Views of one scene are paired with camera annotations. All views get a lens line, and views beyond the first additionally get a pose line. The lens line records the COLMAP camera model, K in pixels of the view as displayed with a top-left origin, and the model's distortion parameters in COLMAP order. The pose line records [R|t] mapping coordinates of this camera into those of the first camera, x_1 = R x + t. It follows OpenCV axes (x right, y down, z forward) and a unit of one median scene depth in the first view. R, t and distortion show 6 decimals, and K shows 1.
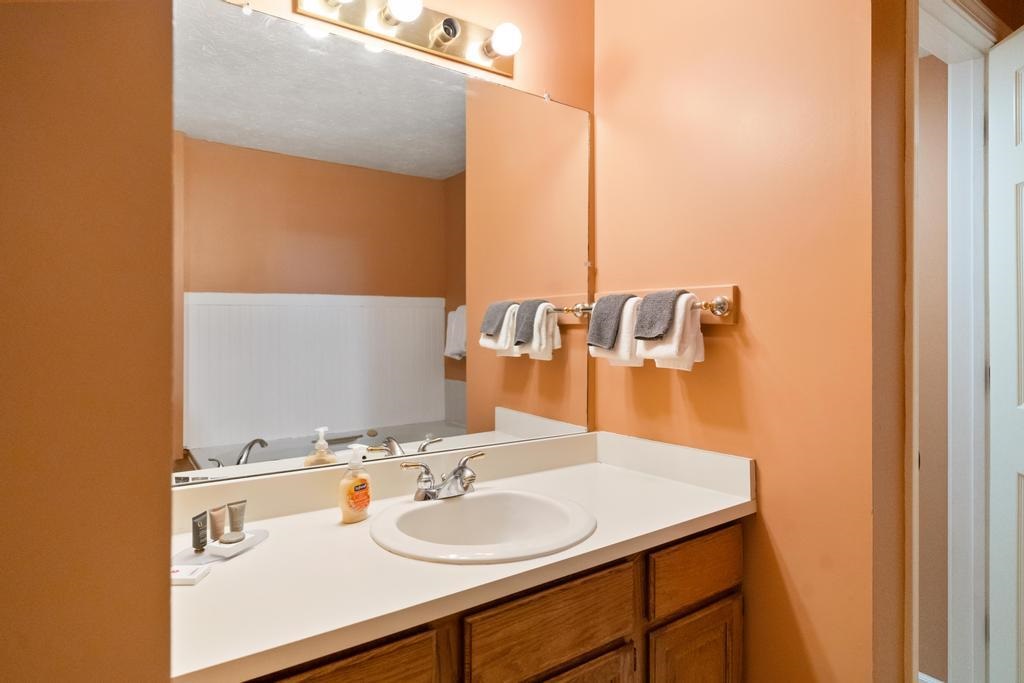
lens RADIAL K [[586.5, 0, 516.1], [0, 586.5, 334.4], [0, 0, 1]] dist [-0.008471, -0.000816]
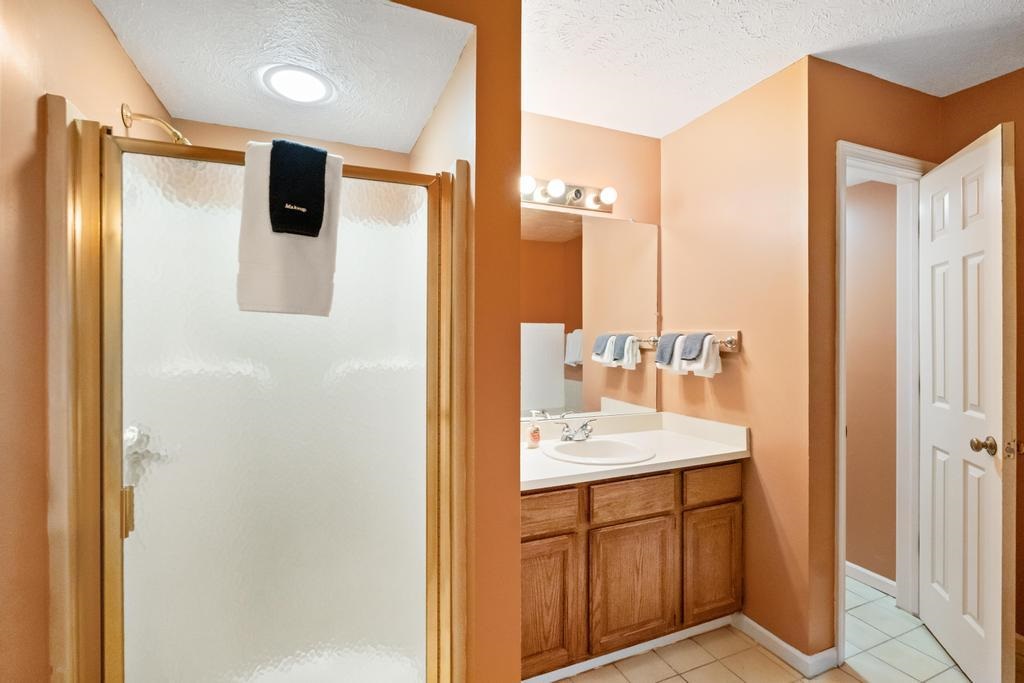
lens RADIAL K [[459.2, 0, 507.8], [0, 459.2, 333.7], [0, 0, 1]] dist [-0.003192, 0.000263]
pose [[0.973817, -0.001503, -0.227330, 0.003917], [-0.003311, 0.999778, -0.020795, -0.041934], [0.227311, 0.021004, 0.973596, -0.520443]]
